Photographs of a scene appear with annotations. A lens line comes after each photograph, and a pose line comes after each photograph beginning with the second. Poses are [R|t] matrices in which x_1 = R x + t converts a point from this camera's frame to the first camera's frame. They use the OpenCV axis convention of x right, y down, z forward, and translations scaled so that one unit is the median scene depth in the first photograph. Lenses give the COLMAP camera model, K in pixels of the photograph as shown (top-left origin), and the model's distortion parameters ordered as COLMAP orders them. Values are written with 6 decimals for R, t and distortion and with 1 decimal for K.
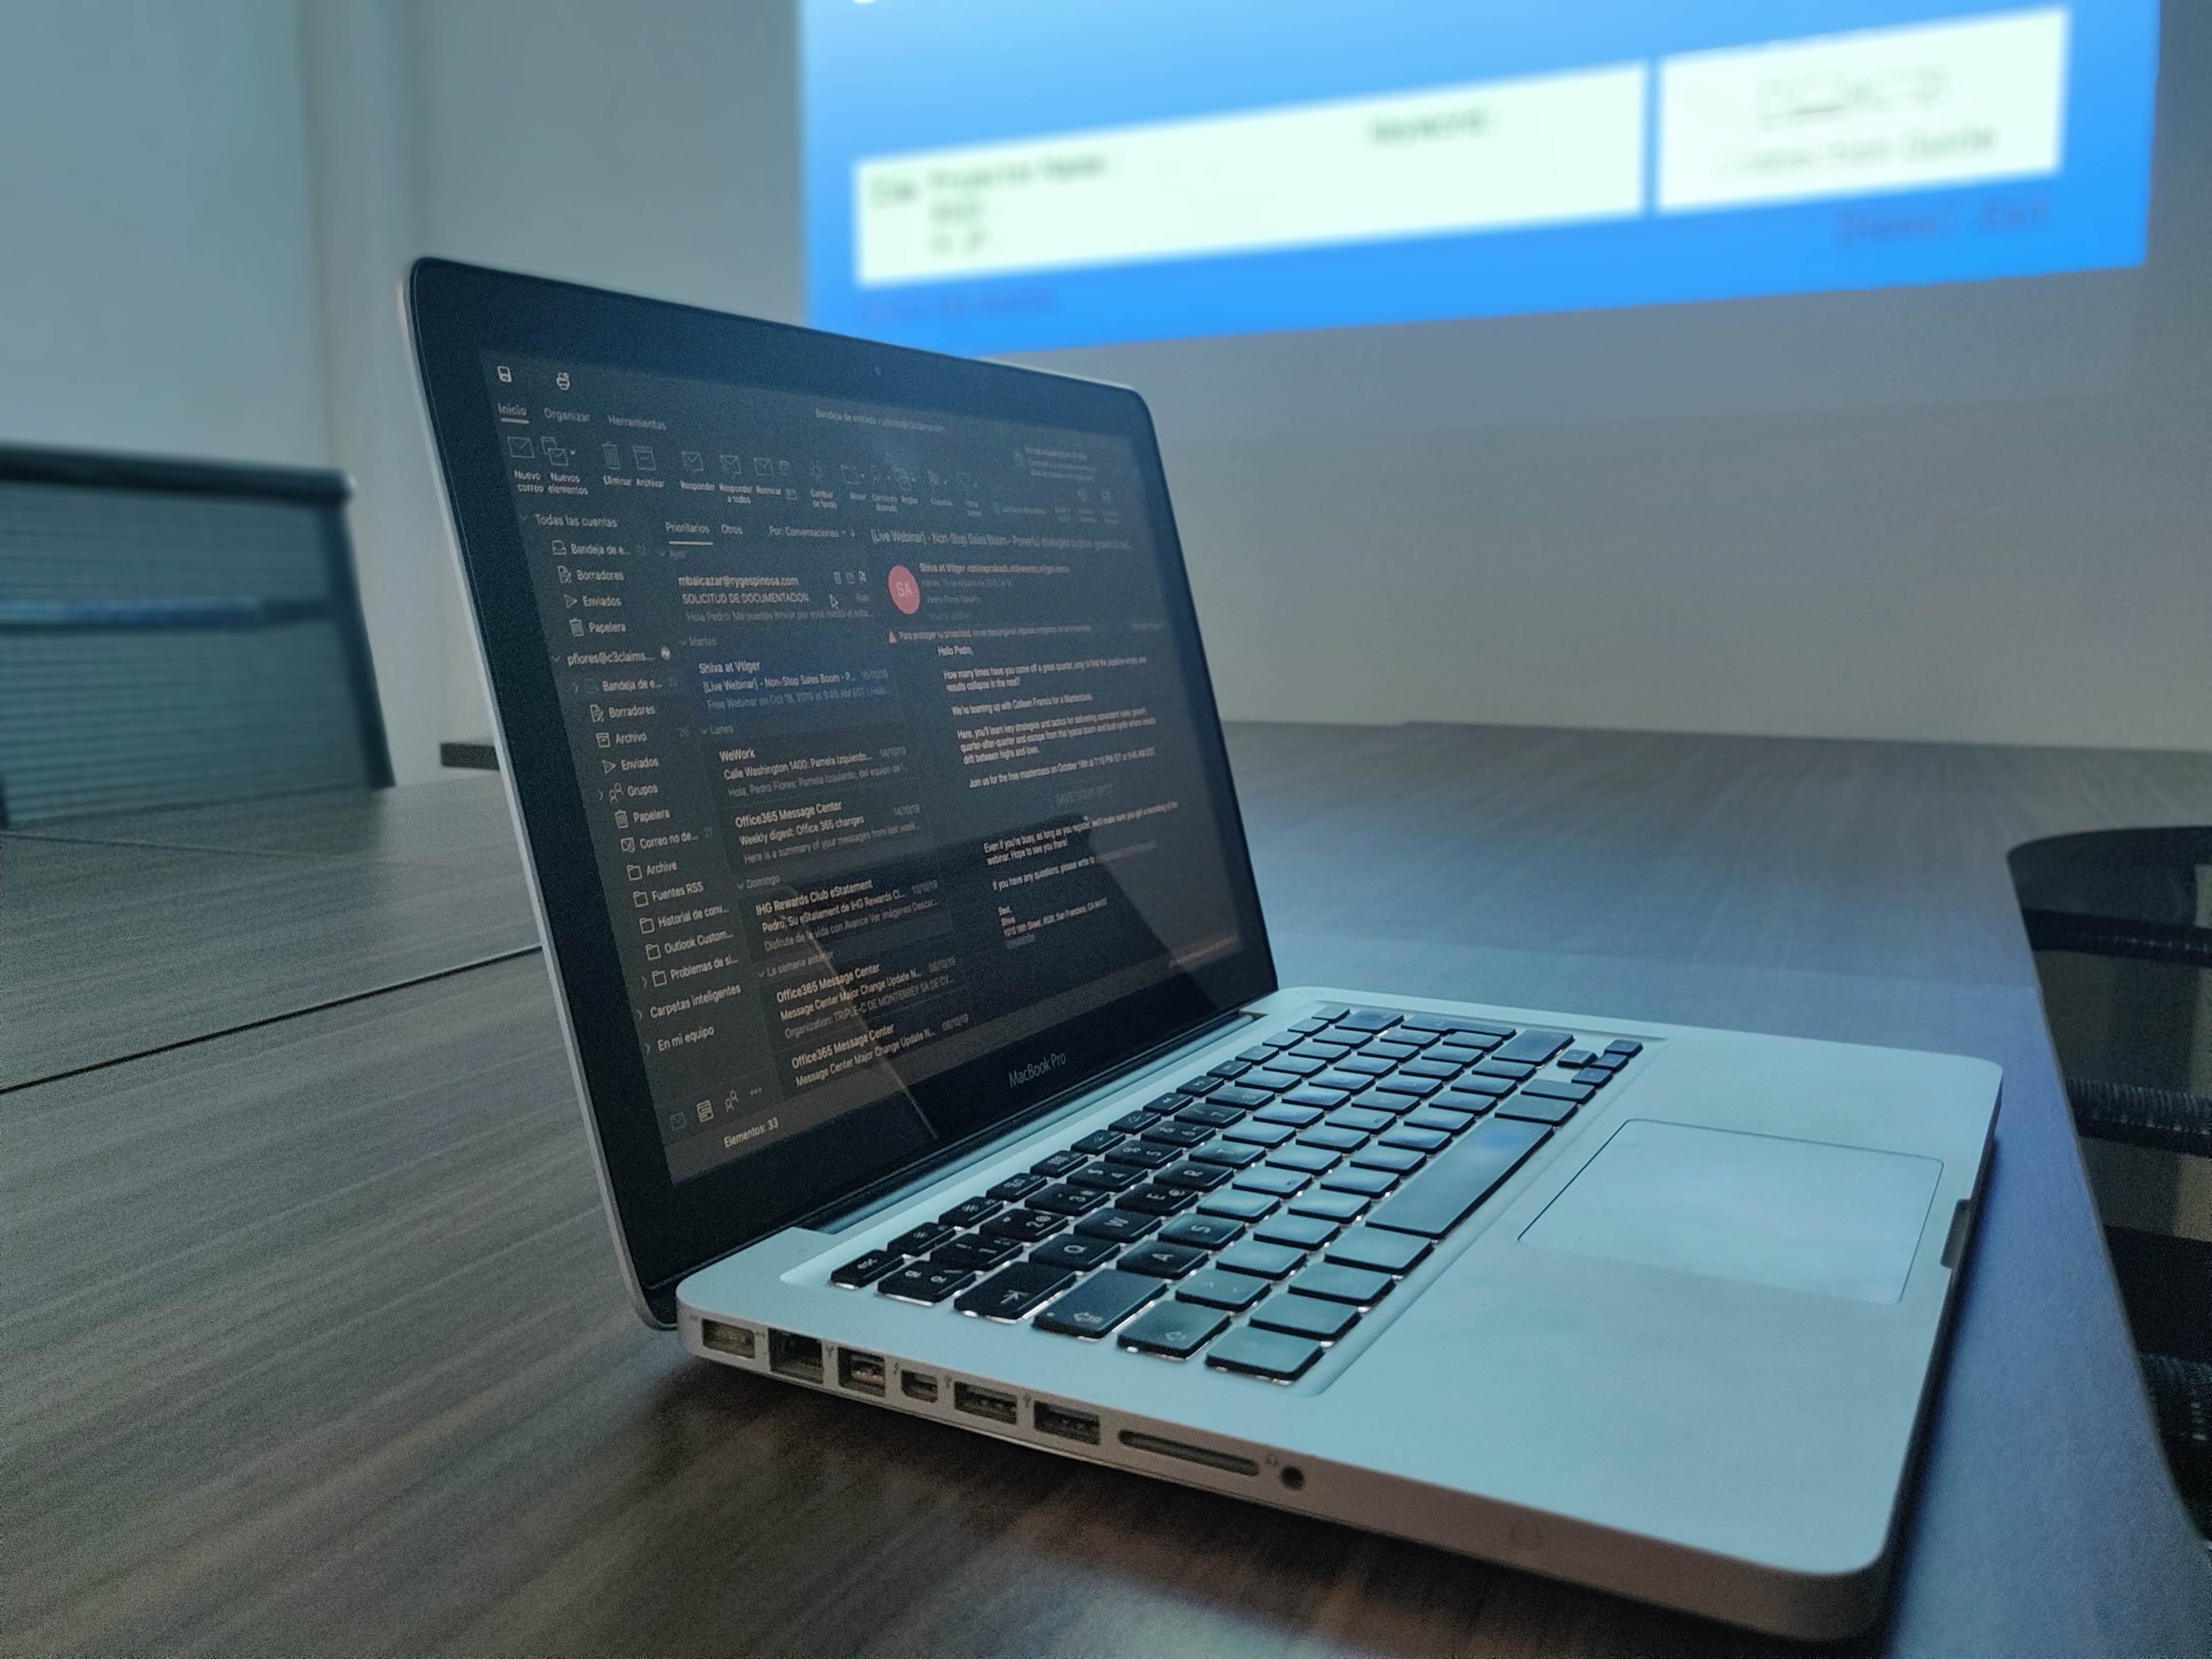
lens RADIAL K [[1930.3, 0, 1106.0], [0, 1930.3, 829.5], [0, 0, 1]] dist [-0.016504, -0.008318]
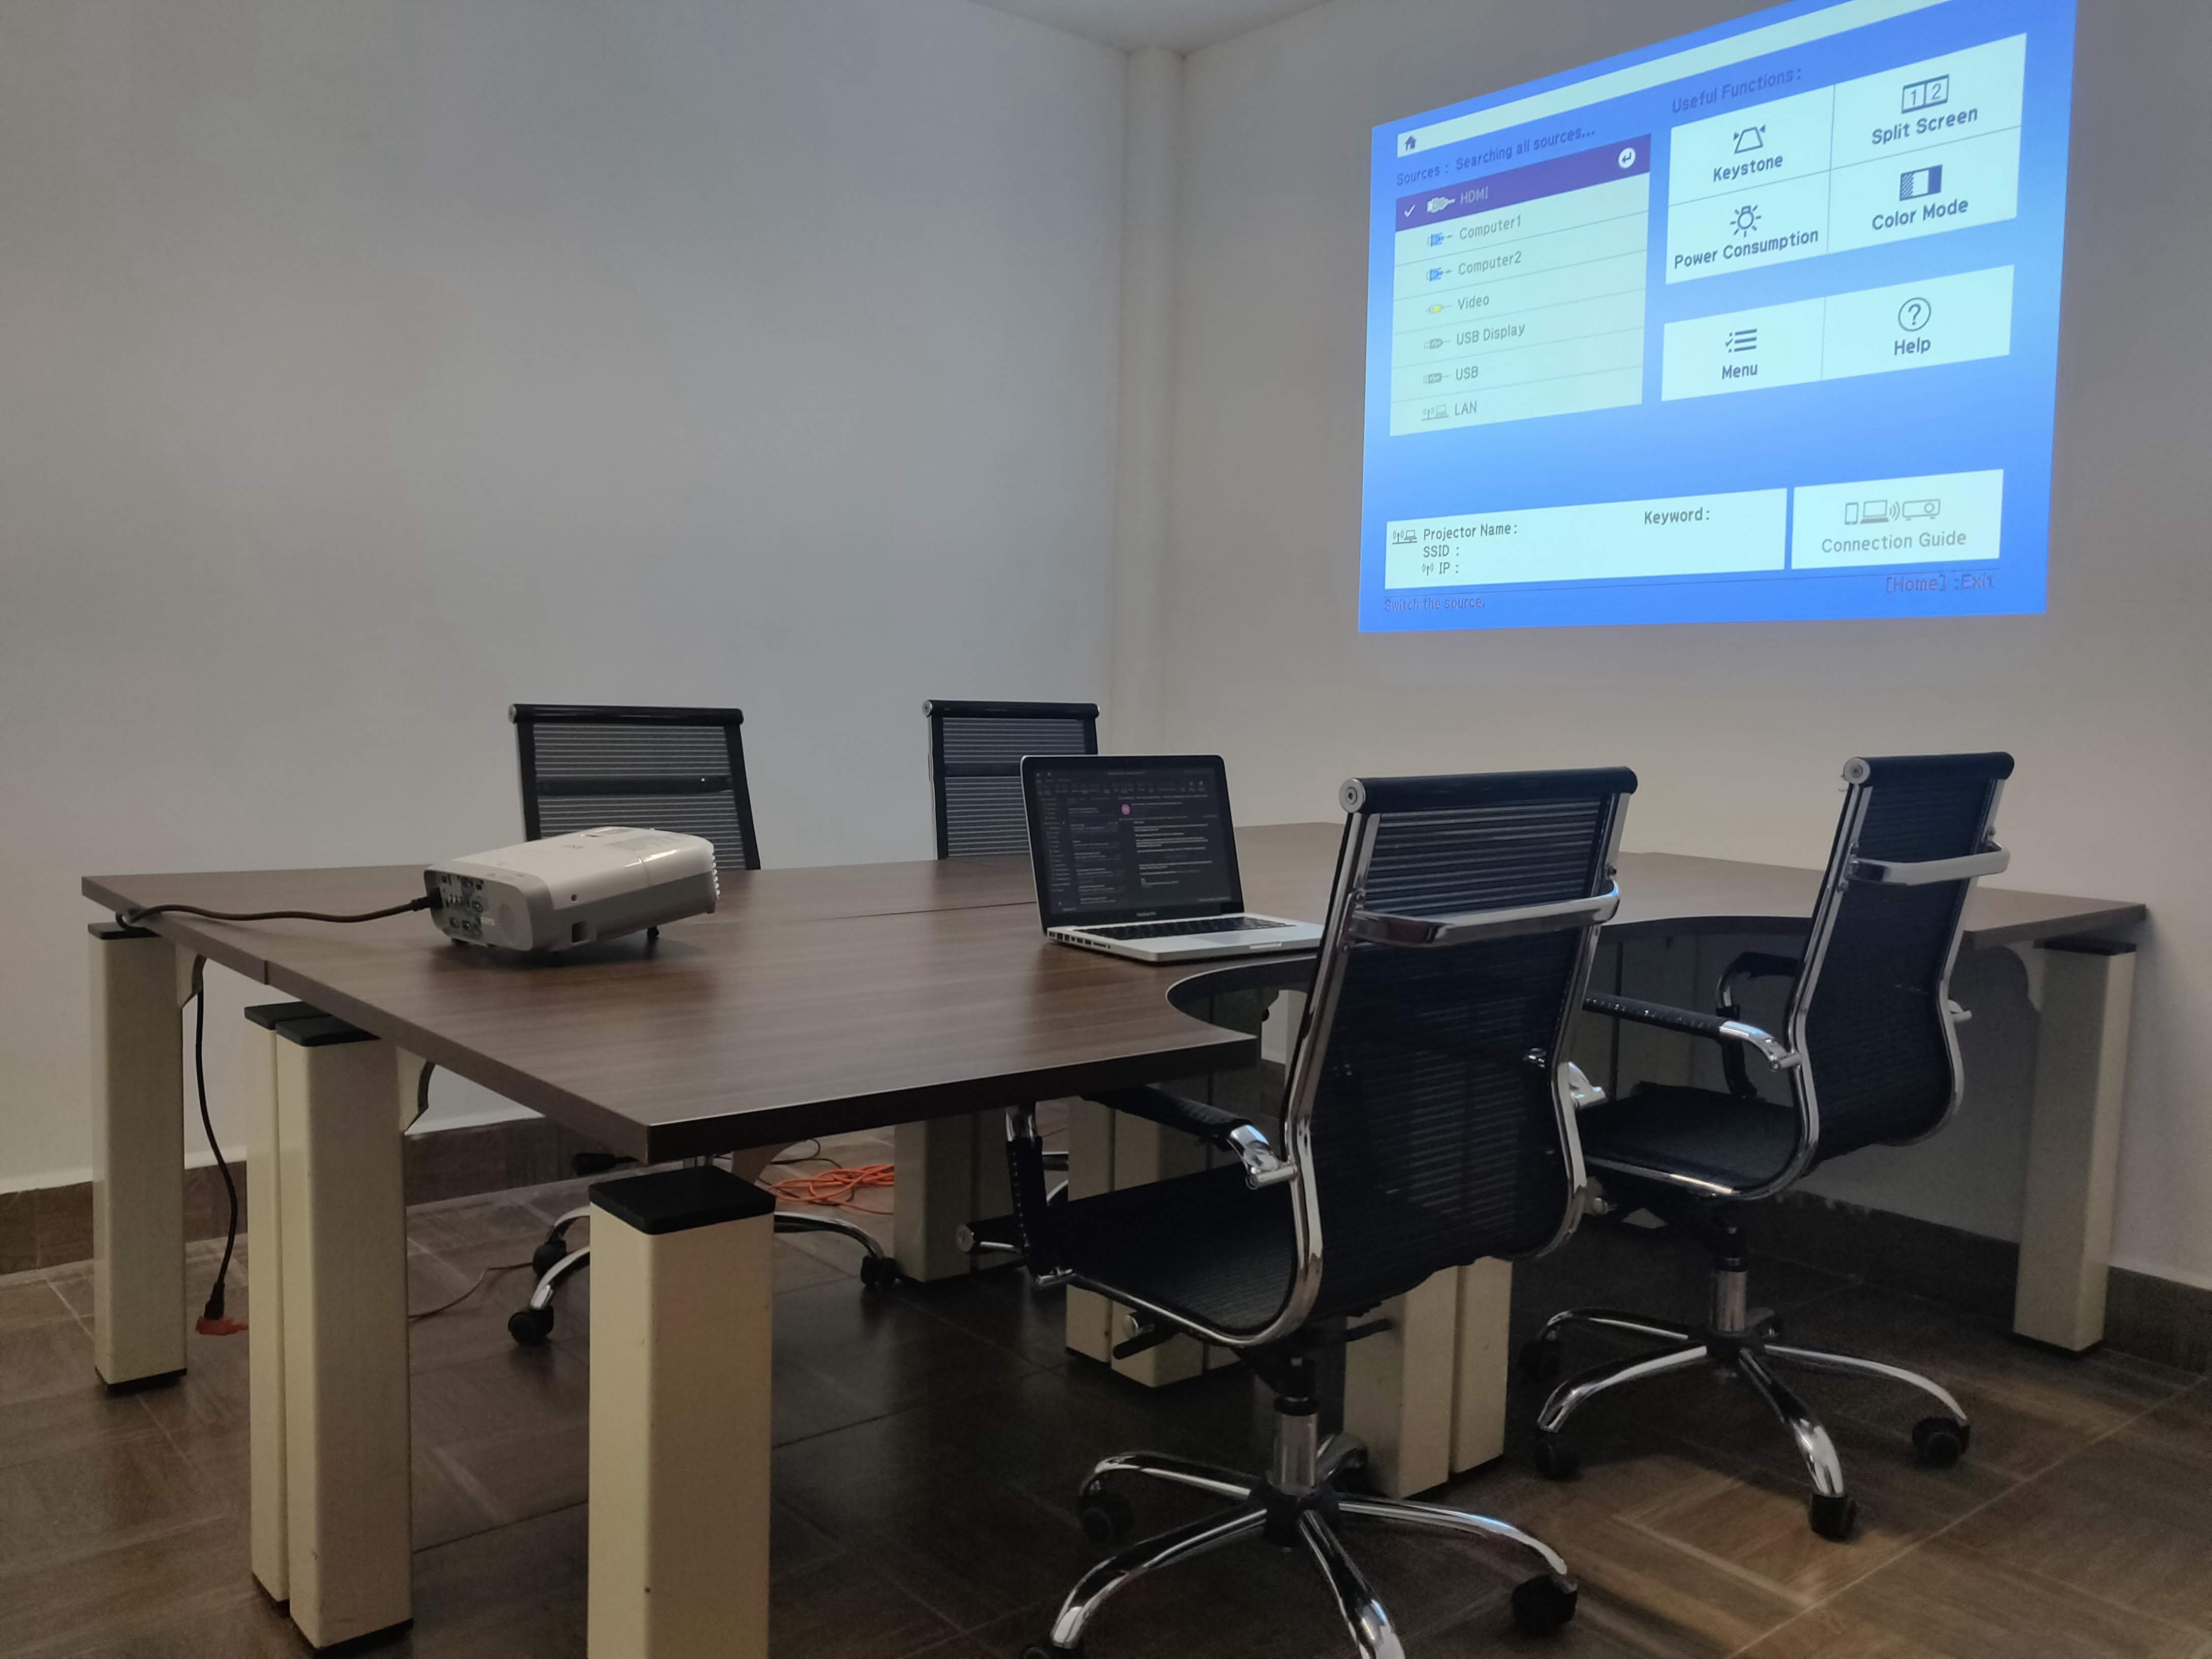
lens RADIAL K [[1930.3, 0, 1106.0], [0, 1930.3, 829.5], [0, 0, 1]] dist [-0.016504, -0.008318]
pose [[0.907769, 0.057137, -0.415561, 1.825346], [-0.077842, 0.996418, -0.033040, 0.084972], [0.412185, 0.062341, 0.908965, -3.327736]]
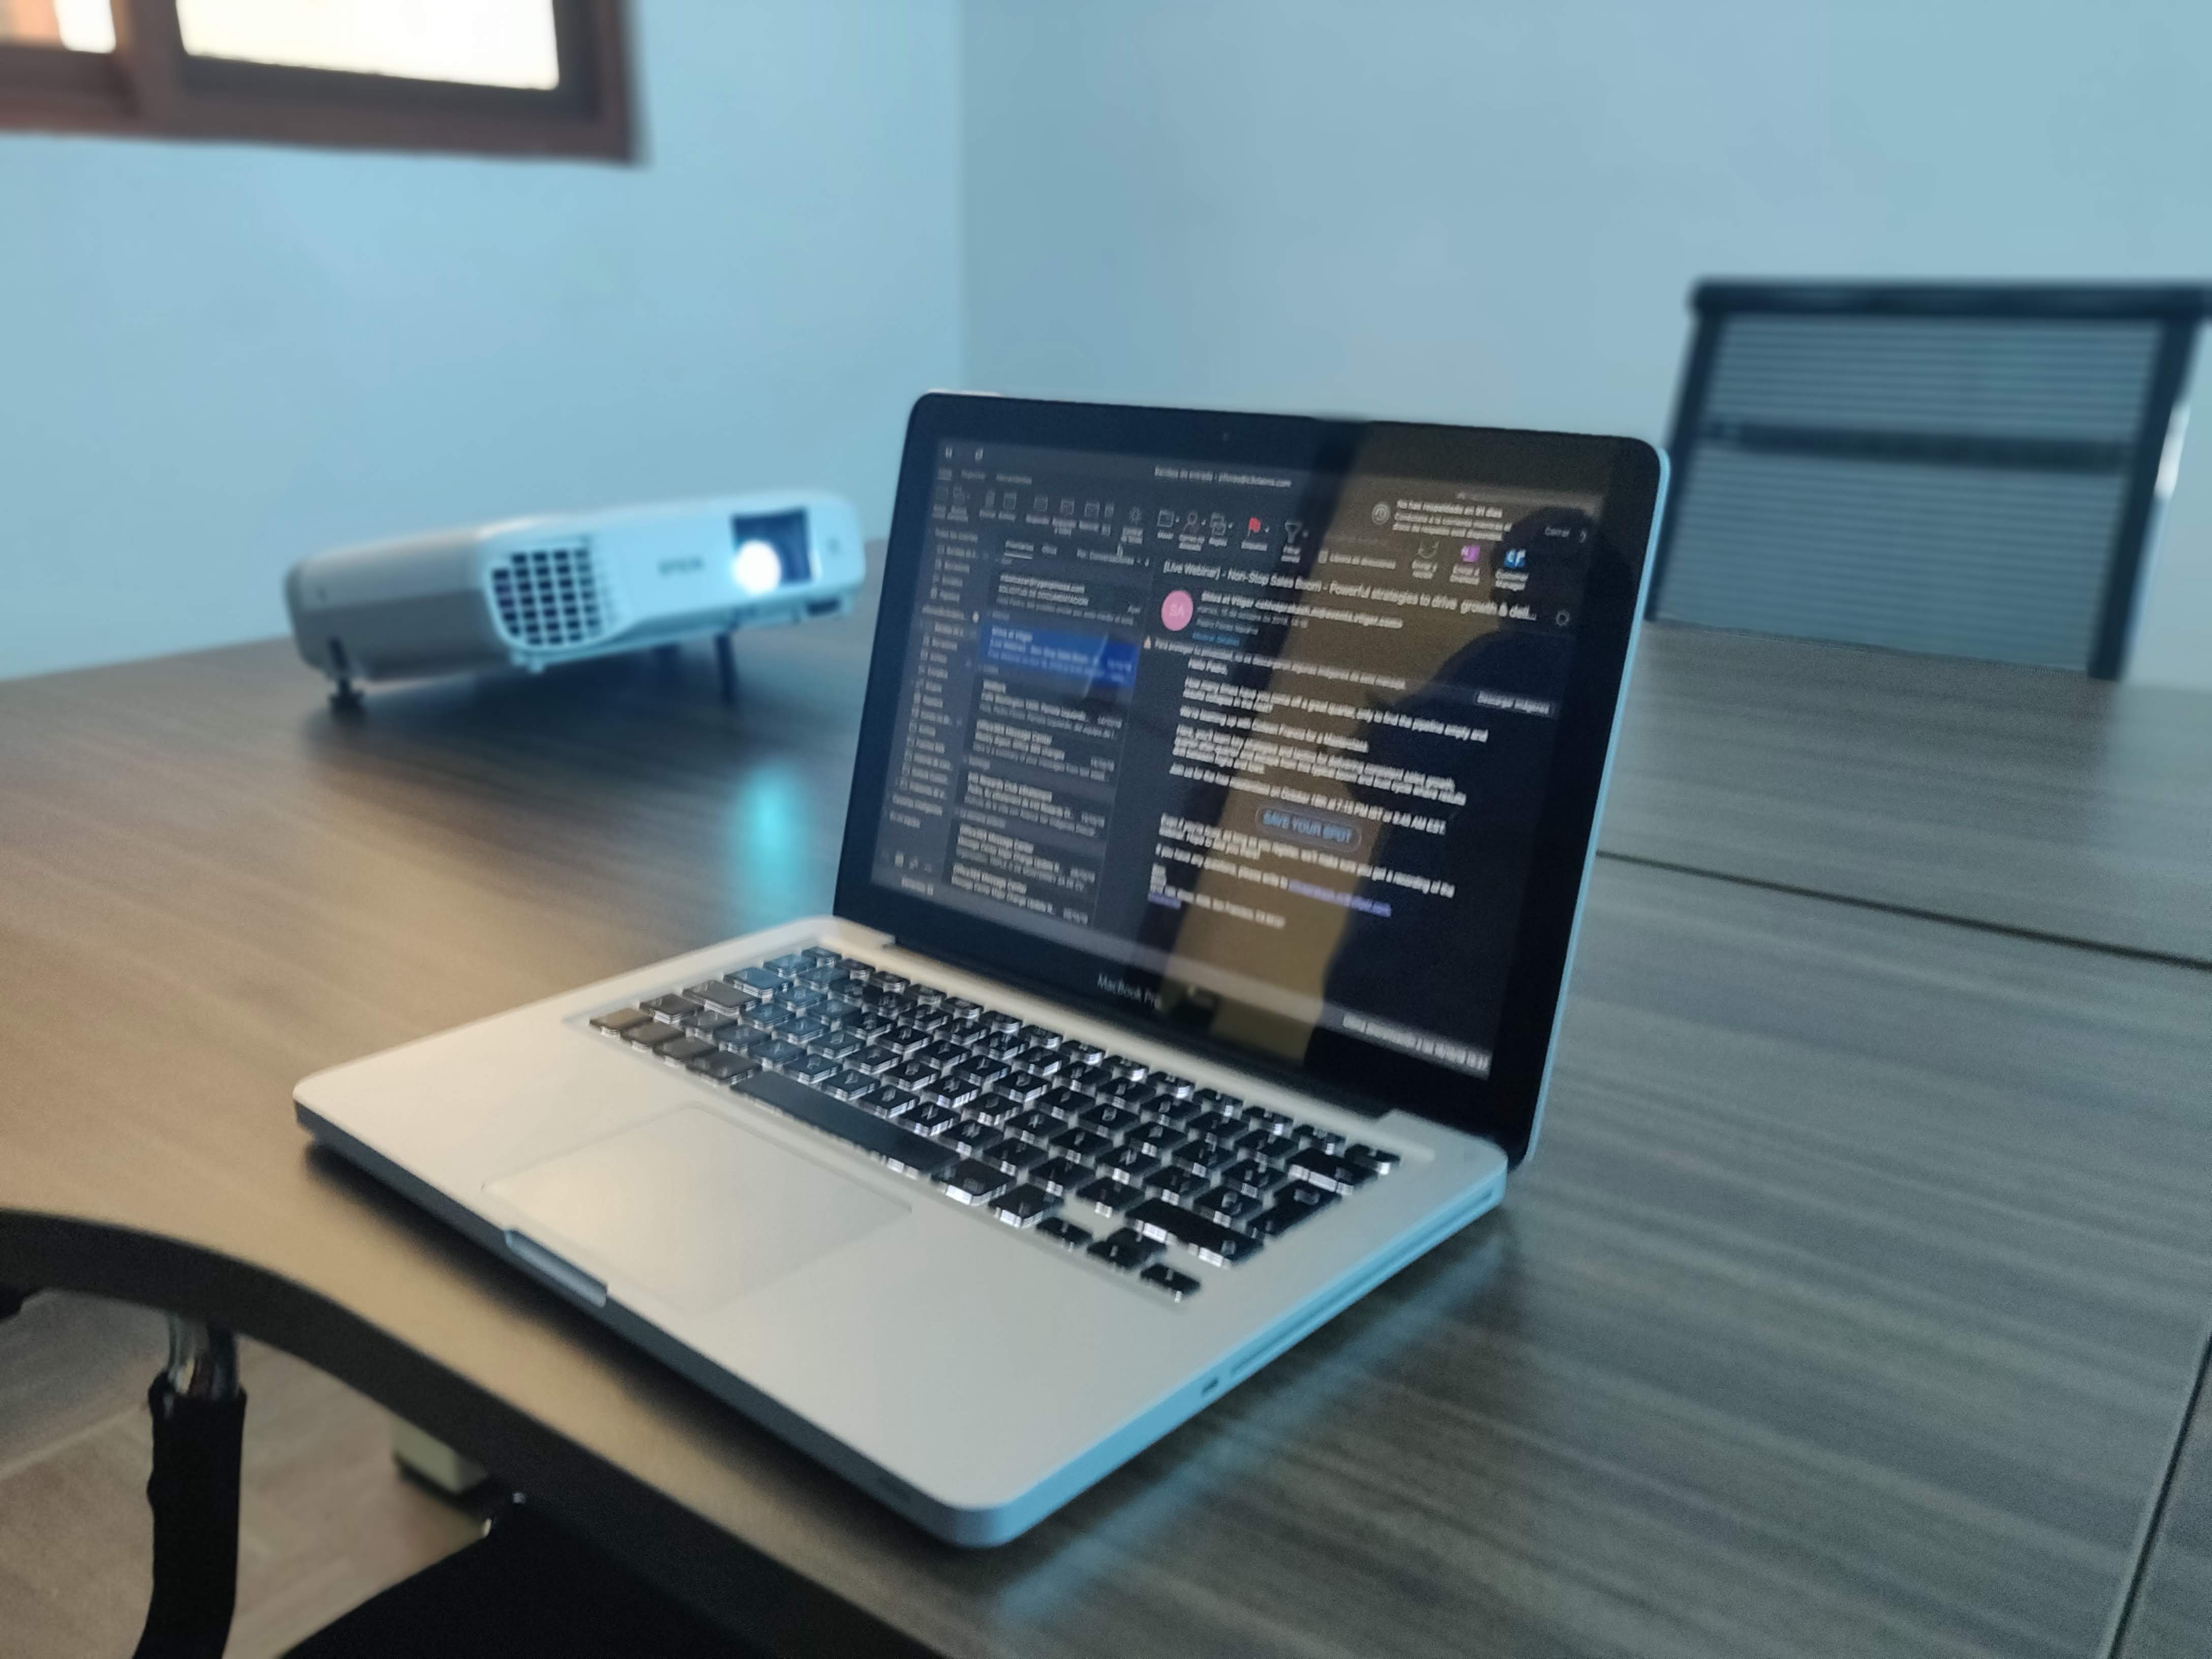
lens RADIAL K [[1795.3, 0, 1106.0], [0, 1795.3, 829.5], [0, 0, 1]] dist [0.062366, -0.002480]
pose [[-0.237557, 0.289858, -0.927119, 1.075471], [-0.116562, 0.939038, 0.323452, -0.372626], [0.964355, 0.184905, -0.189289, 1.211210]]
